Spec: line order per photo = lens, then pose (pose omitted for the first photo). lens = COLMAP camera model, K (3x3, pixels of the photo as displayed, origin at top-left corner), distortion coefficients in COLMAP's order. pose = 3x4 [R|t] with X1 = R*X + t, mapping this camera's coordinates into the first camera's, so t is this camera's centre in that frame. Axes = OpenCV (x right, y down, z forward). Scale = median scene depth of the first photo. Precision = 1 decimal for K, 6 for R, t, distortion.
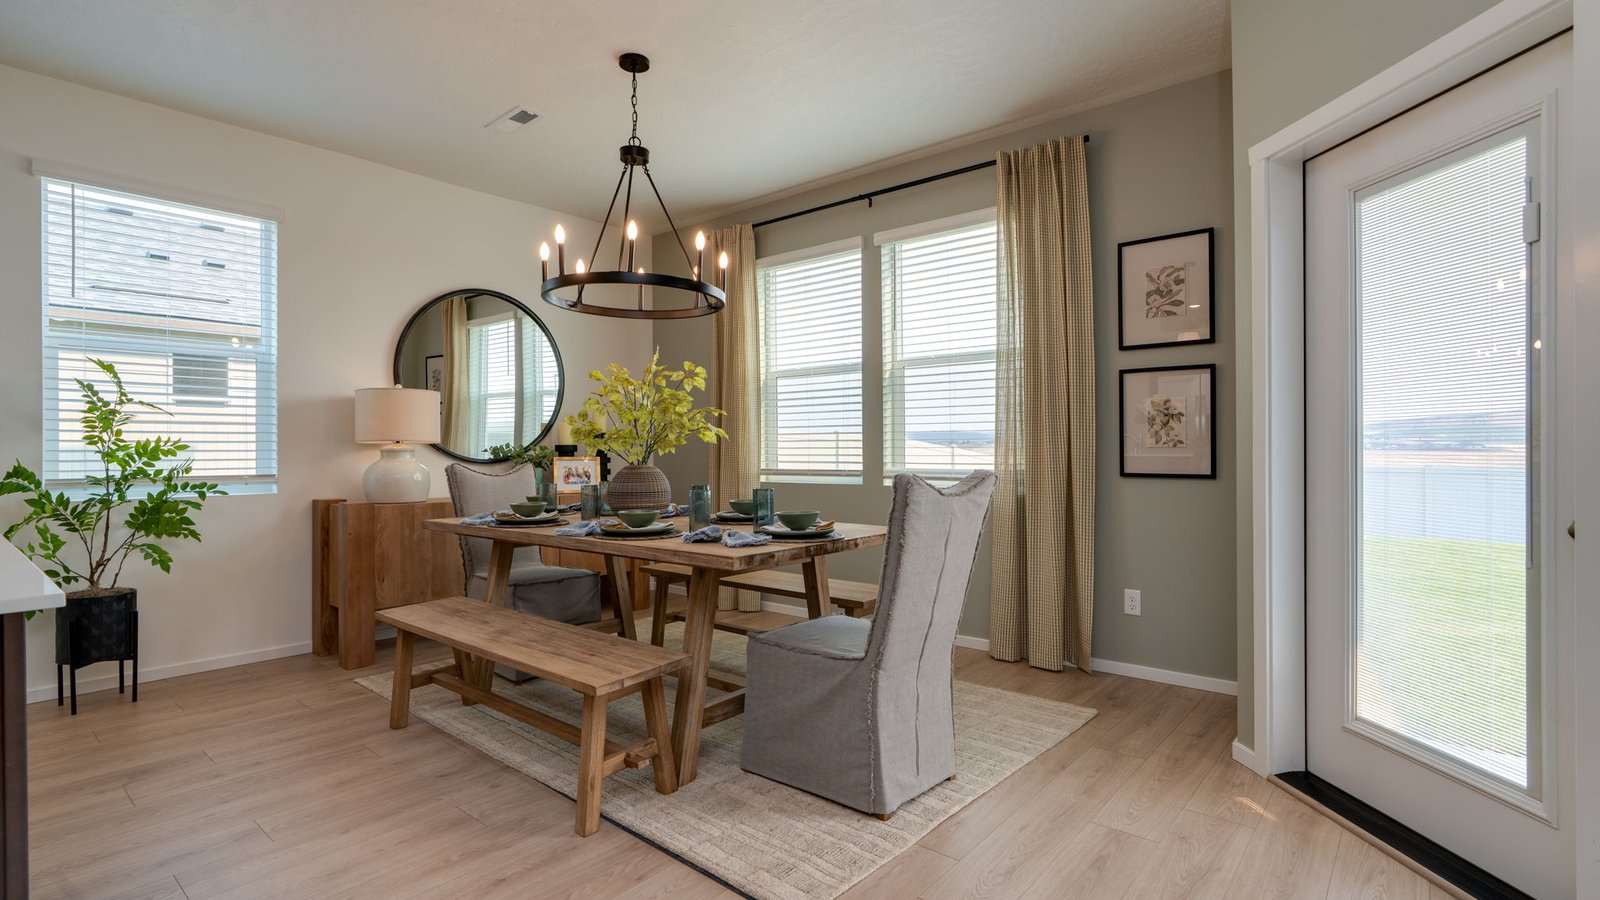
lens RADIAL K [[783.8, 0, 802.9], [0, 783.8, 450.1], [0, 0, 1]] dist [0.004469, 0.000505]
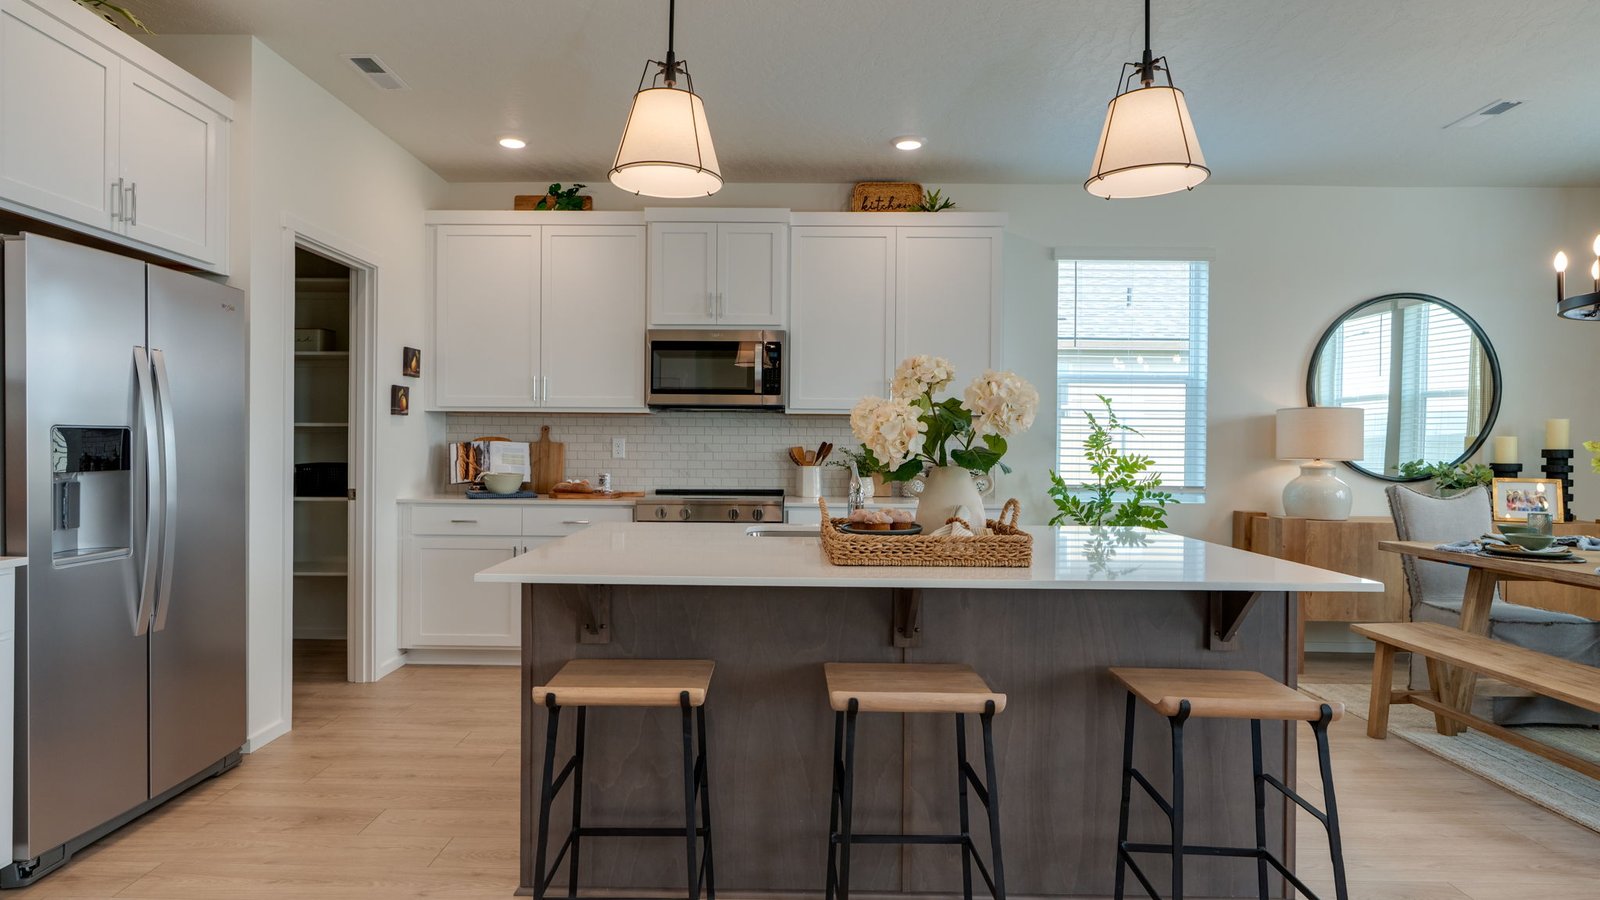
lens RADIAL K [[885.3, 0, 786.6], [0, 885.3, 447.9], [0, 0, 1]] dist [-0.002277, 0.004479]
pose [[0.636585, 0.011894, -0.771115, -0.092160], [-0.014774, 0.999886, 0.003226, -0.022958], [0.771065, 0.009339, 0.636688, -0.312328]]
